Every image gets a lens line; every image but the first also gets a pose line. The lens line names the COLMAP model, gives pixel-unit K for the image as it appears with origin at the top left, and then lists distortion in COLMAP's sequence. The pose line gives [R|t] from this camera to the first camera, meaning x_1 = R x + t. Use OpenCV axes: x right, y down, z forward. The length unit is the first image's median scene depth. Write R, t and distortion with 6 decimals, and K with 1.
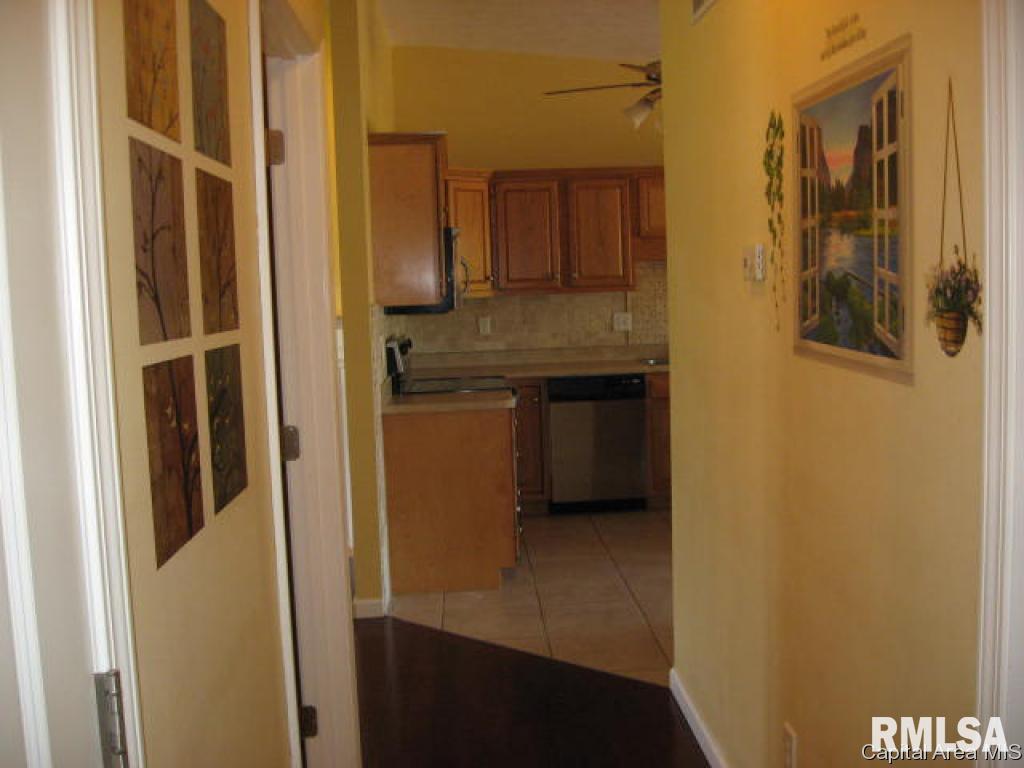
lens RADIAL K [[1068.1, 0, 511.6], [0, 1068.1, 383.9], [0, 0, 1]] dist [-0.111434, 0.000000]
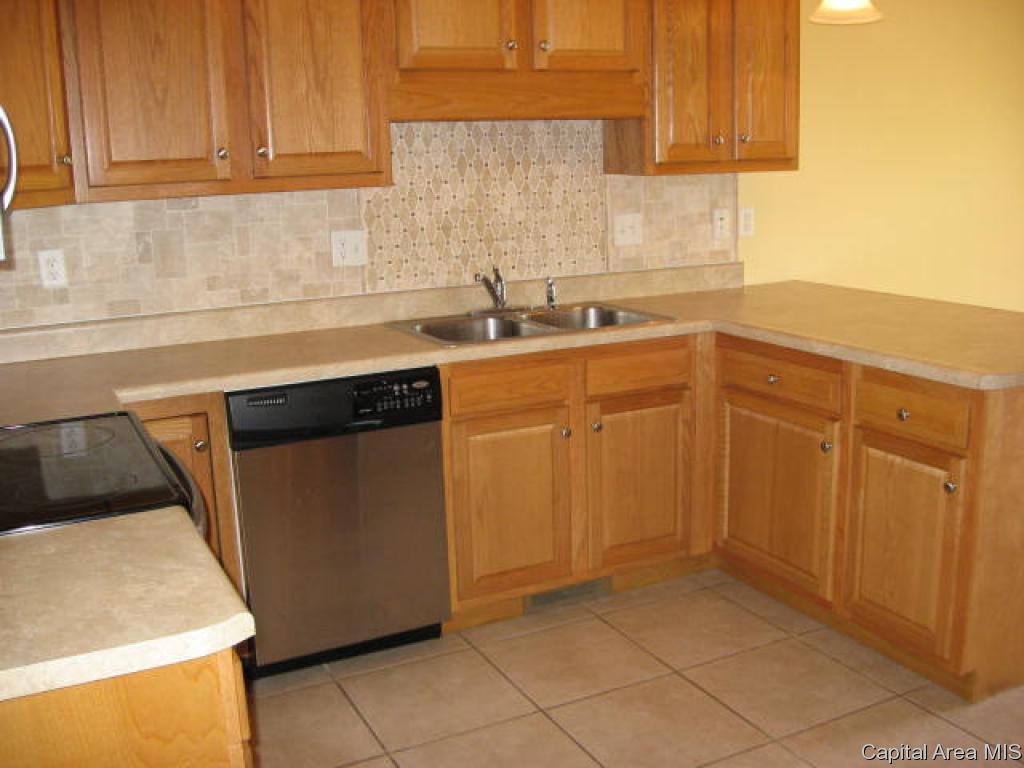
lens RADIAL K [[1068.1, 0, 516.9], [0, 1068.1, 383.4], [0, 0, 1]] dist [-0.111434, 0.000000]
pose [[0.912927, -0.076285, 0.400930, -0.027339], [0.035254, 0.993444, 0.108750, -0.047489], [-0.406598, -0.085146, 0.909631, 0.521772]]
